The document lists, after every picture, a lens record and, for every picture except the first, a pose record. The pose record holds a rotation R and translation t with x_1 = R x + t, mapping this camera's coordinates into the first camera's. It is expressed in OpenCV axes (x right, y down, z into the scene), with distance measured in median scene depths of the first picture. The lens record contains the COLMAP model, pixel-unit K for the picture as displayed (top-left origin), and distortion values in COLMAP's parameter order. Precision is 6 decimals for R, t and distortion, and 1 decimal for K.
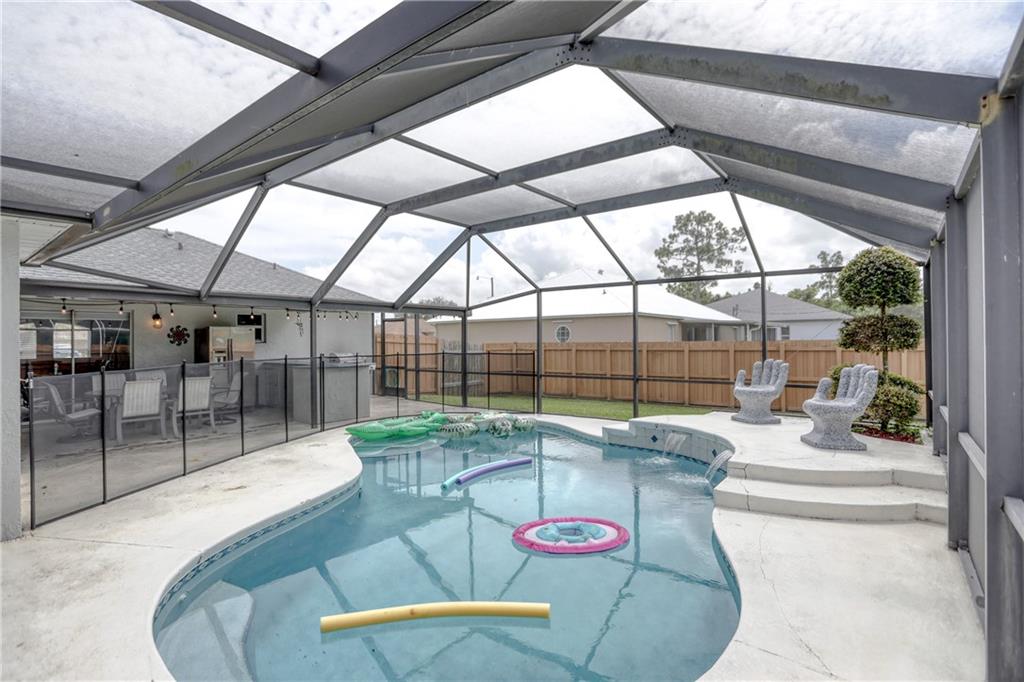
lens RADIAL K [[491.5, 0, 512.0], [0, 491.5, 341.0], [0, 0, 1]] dist [-0.000210, -0.000044]
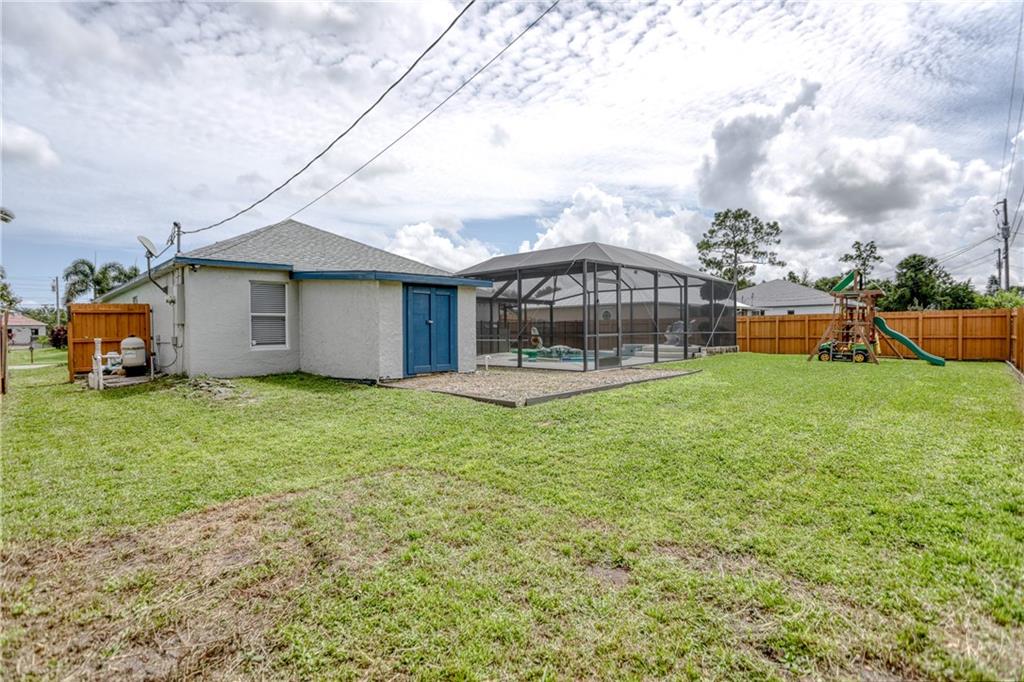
lens RADIAL K [[491.5, 0, 512.0], [0, 491.5, 341.0], [0, 0, 1]] dist [-0.000210, -0.000044]
pose [[0.994148, -0.002068, -0.108008, -0.006788], [0.004635, 0.999713, 0.023515, 0.008329], [0.107928, -0.023878, 0.993872, -0.172544]]
